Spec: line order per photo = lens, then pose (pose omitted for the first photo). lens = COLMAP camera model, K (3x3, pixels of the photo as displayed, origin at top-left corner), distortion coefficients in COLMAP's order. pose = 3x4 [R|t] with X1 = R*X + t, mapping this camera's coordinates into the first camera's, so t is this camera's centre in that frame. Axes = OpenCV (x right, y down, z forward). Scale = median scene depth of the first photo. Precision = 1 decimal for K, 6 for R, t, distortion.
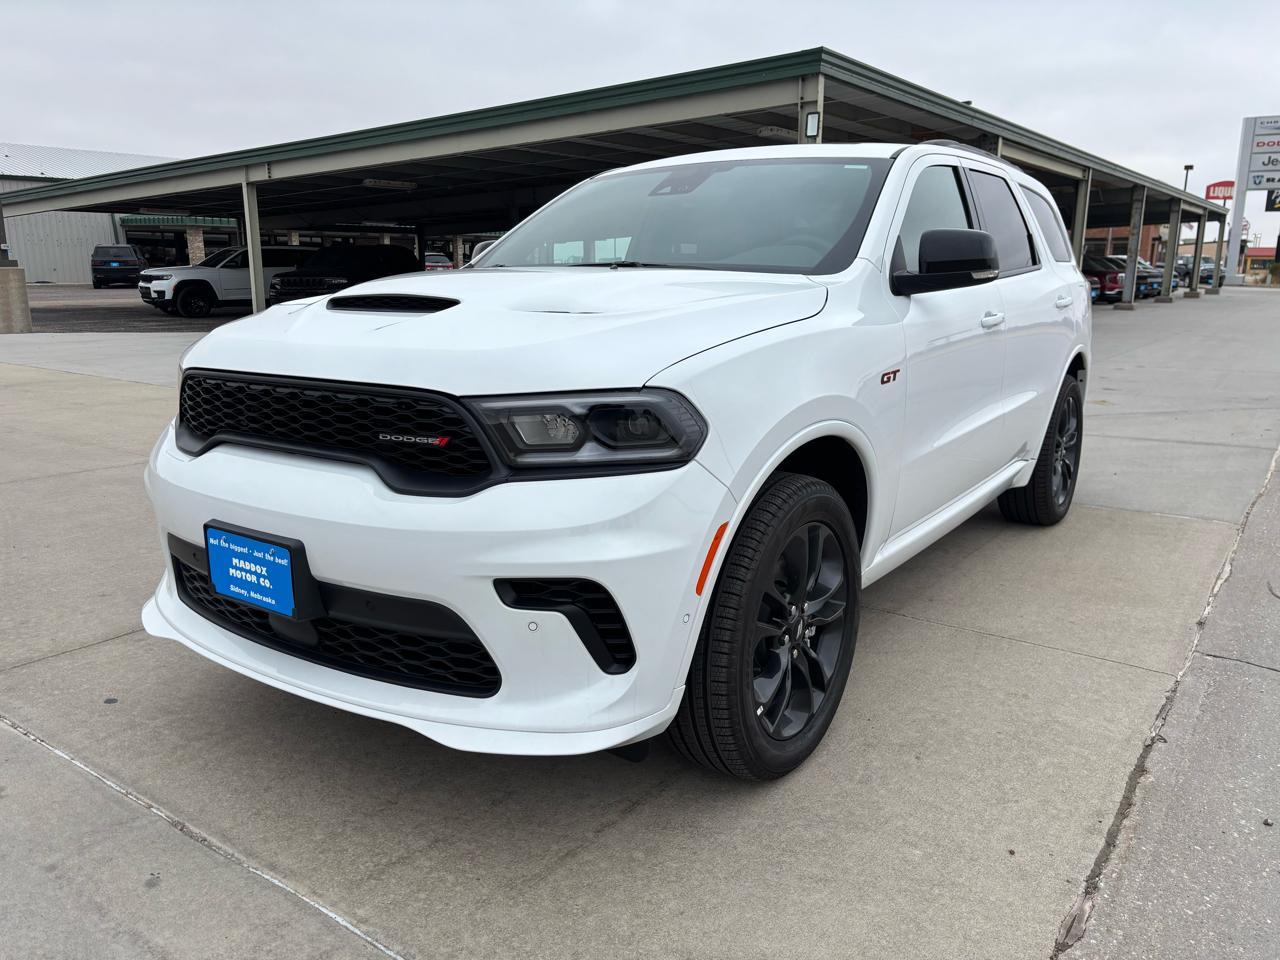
lens RADIAL K [[952.7, 0, 642.1], [0, 952.7, 473.8], [0, 0, 1]] dist [0.040576, -0.042545]
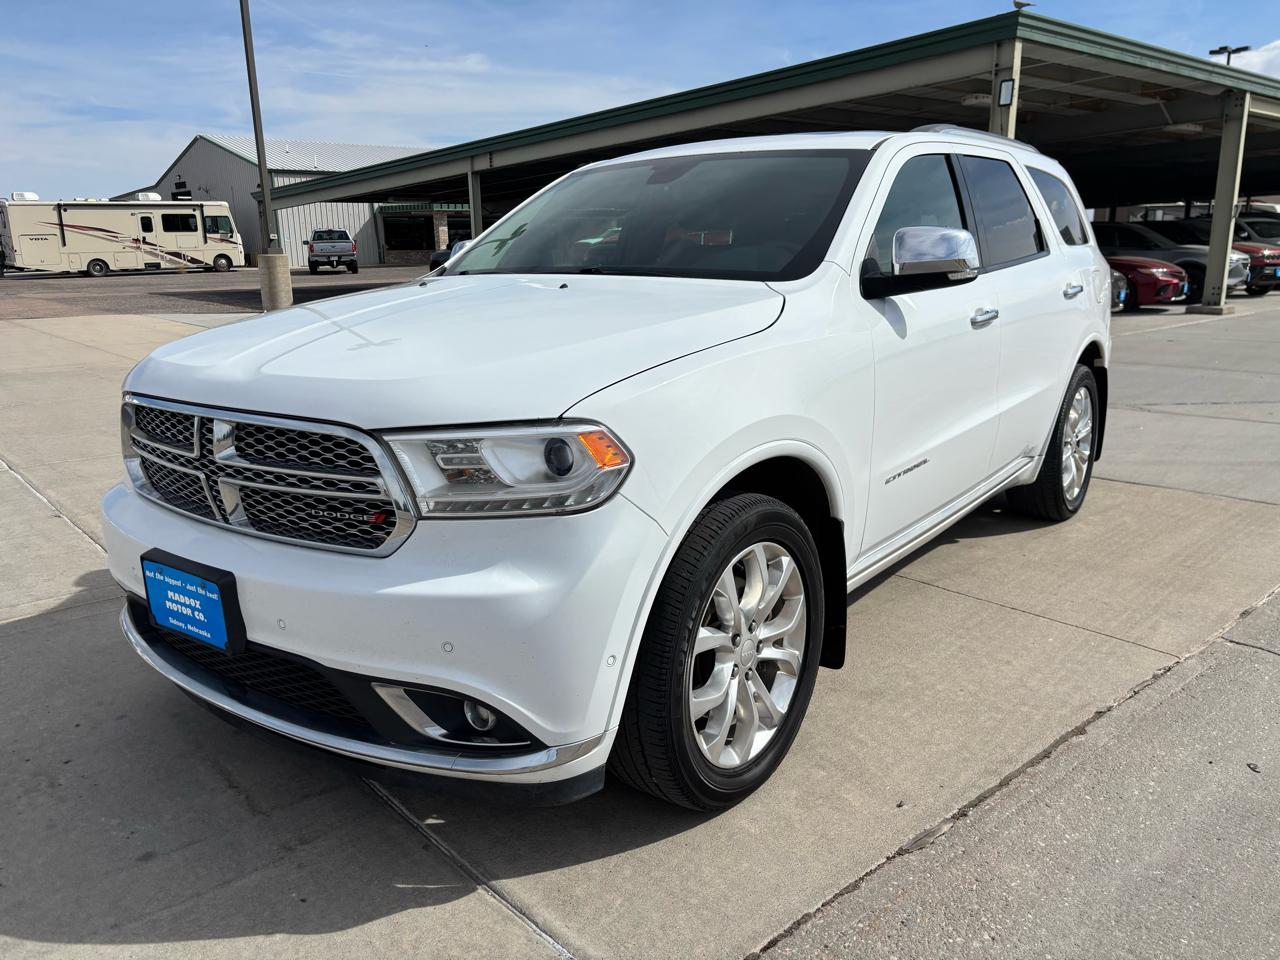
lens RADIAL K [[952.7, 0, 645.1], [0, 952.7, 485.6], [0, 0, 1]] dist [0.040576, -0.042545]
pose [[0.973345, 0.040040, -0.225824, 0.220050], [-0.031854, 0.998701, 0.039780, 0.006337], [0.227123, -0.031526, 0.973356, -0.110513]]
